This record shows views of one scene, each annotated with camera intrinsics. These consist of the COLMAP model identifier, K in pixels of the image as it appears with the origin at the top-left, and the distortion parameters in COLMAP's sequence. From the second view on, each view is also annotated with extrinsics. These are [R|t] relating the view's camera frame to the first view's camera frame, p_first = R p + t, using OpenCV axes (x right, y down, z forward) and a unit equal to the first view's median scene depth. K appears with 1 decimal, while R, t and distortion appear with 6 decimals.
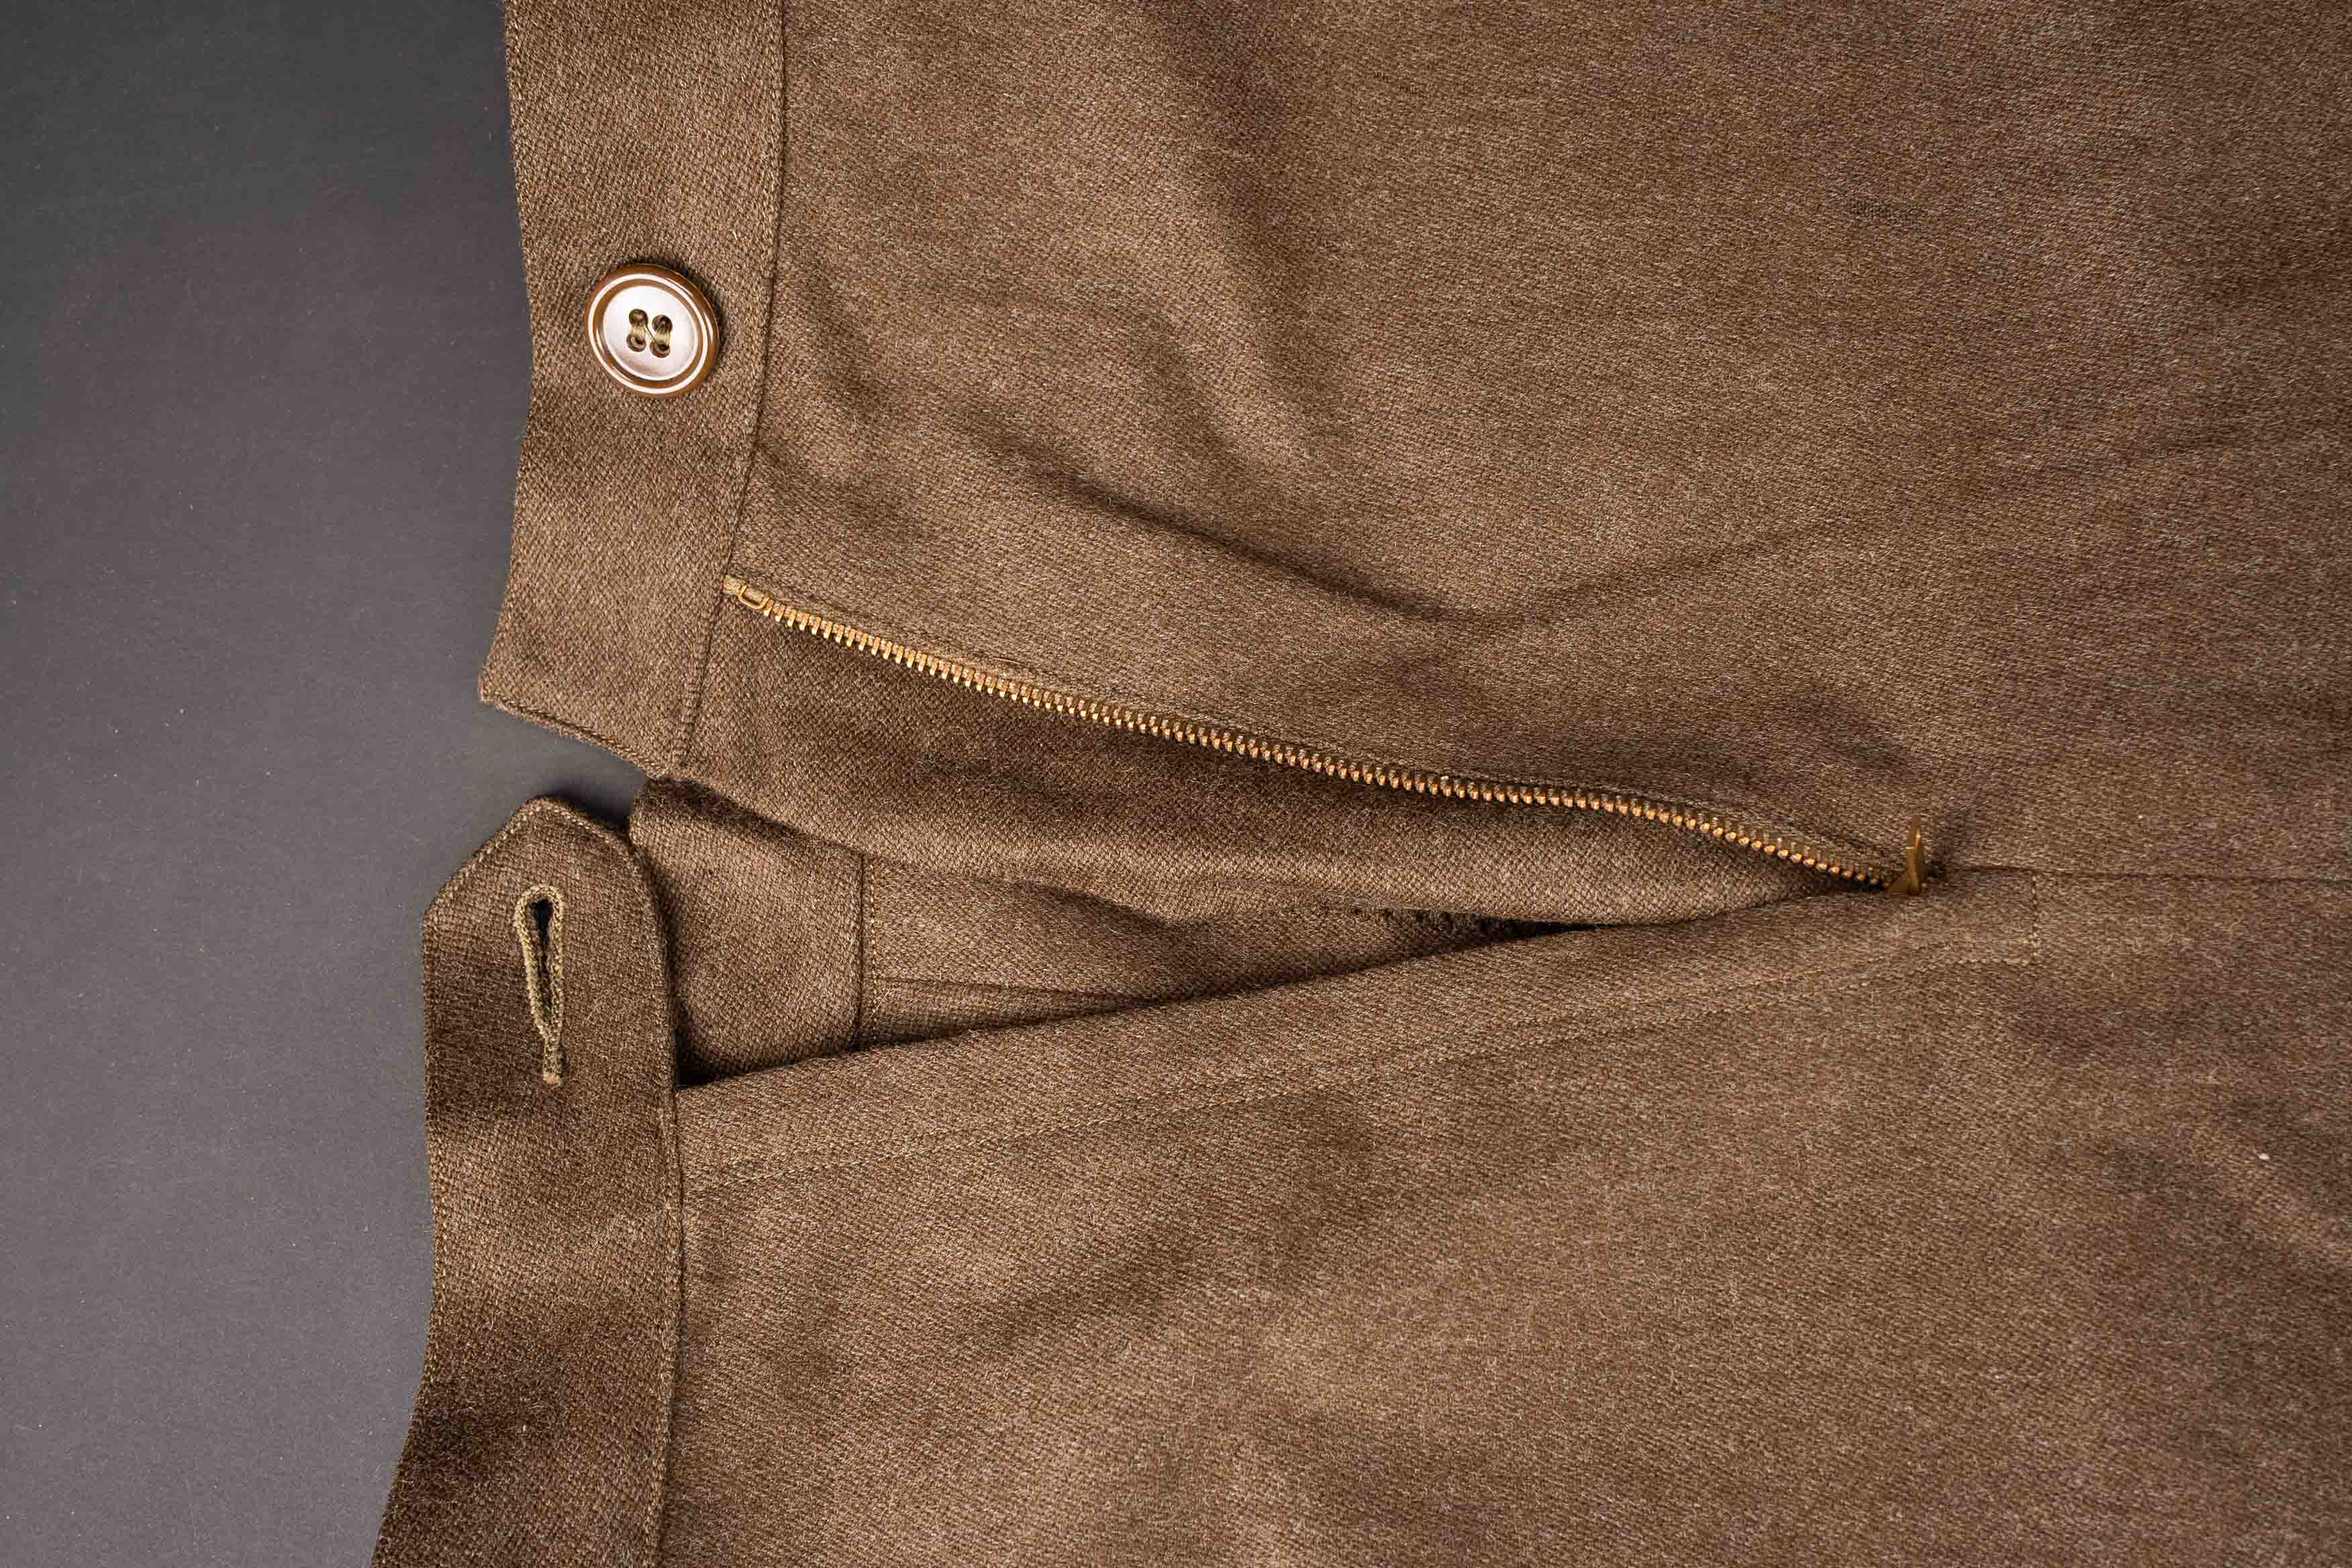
lens RADIAL K [[3267.4, 0, 1174.1], [0, 3267.4, 787.8], [0, 0, 1]] dist [0.198548, 0.000000]
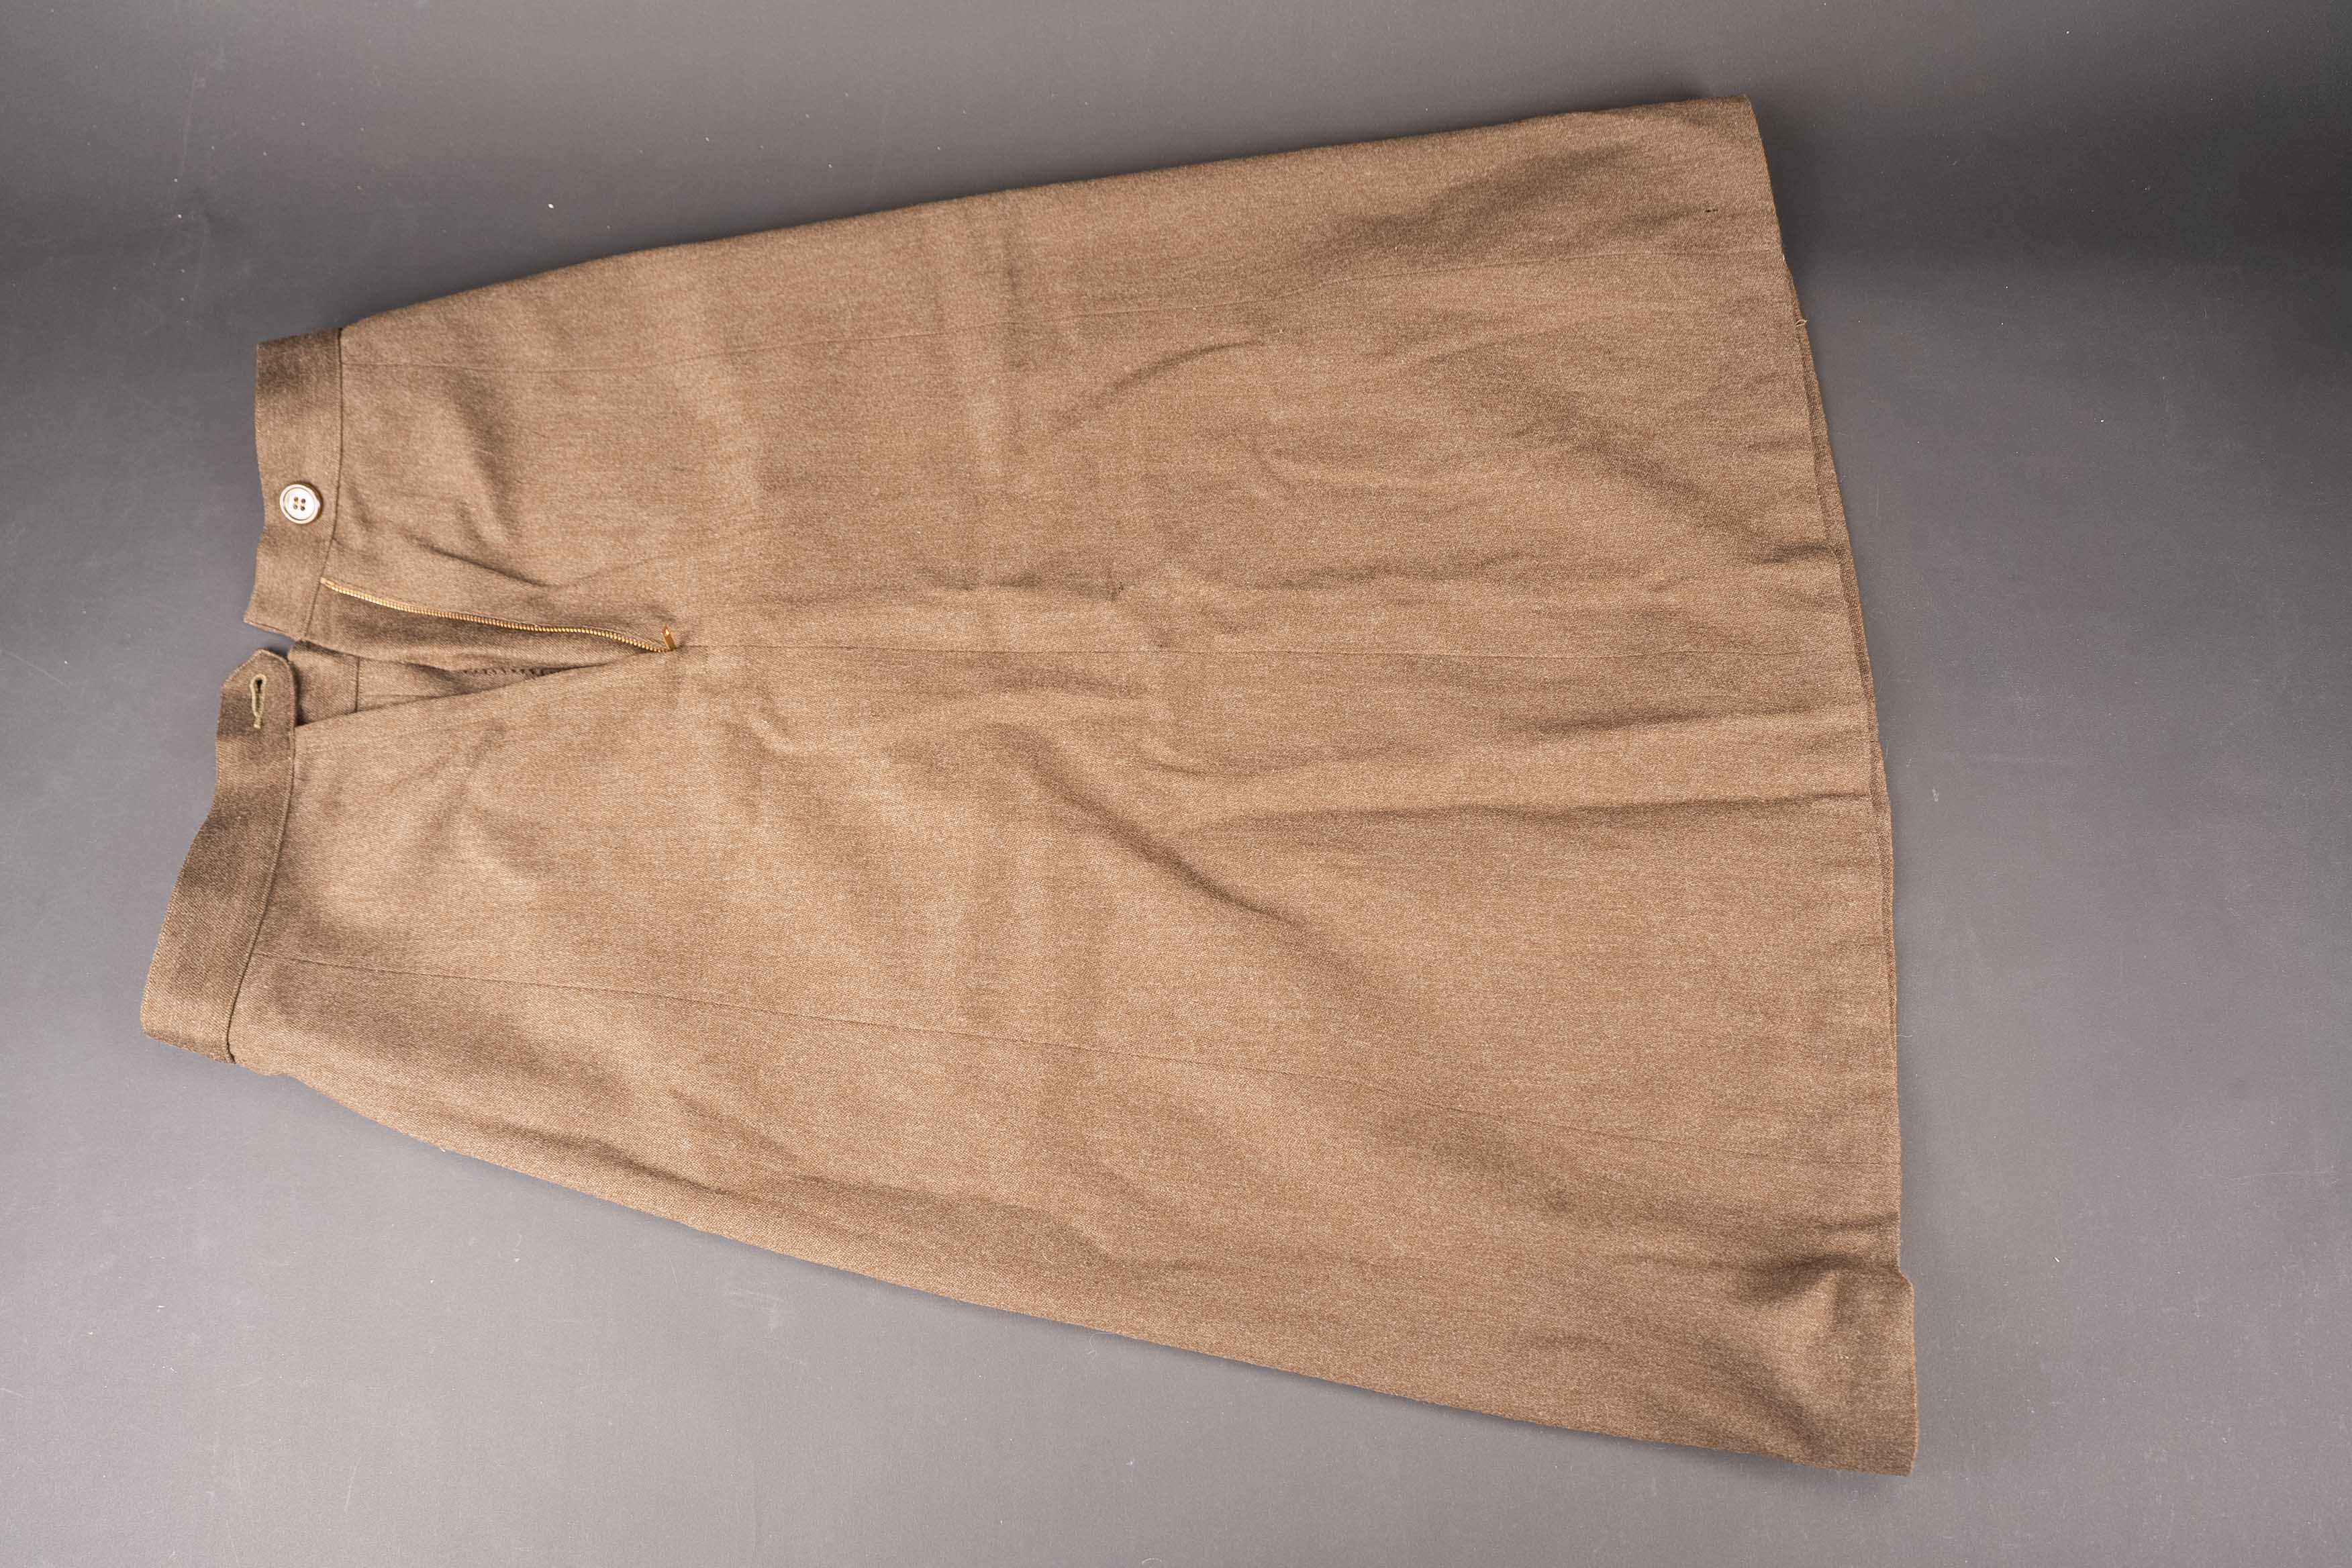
lens RADIAL K [[1927.1, 0, 1173.2], [0, 1927.1, 774.9], [0, 0, 1]] dist [-0.072192, 0.029994]
pose [[0.989267, -0.013929, 0.145451, 0.425556], [0.037797, 0.985959, -0.162651, 0.471456], [-0.141143, 0.166403, 0.975904, -0.922161]]
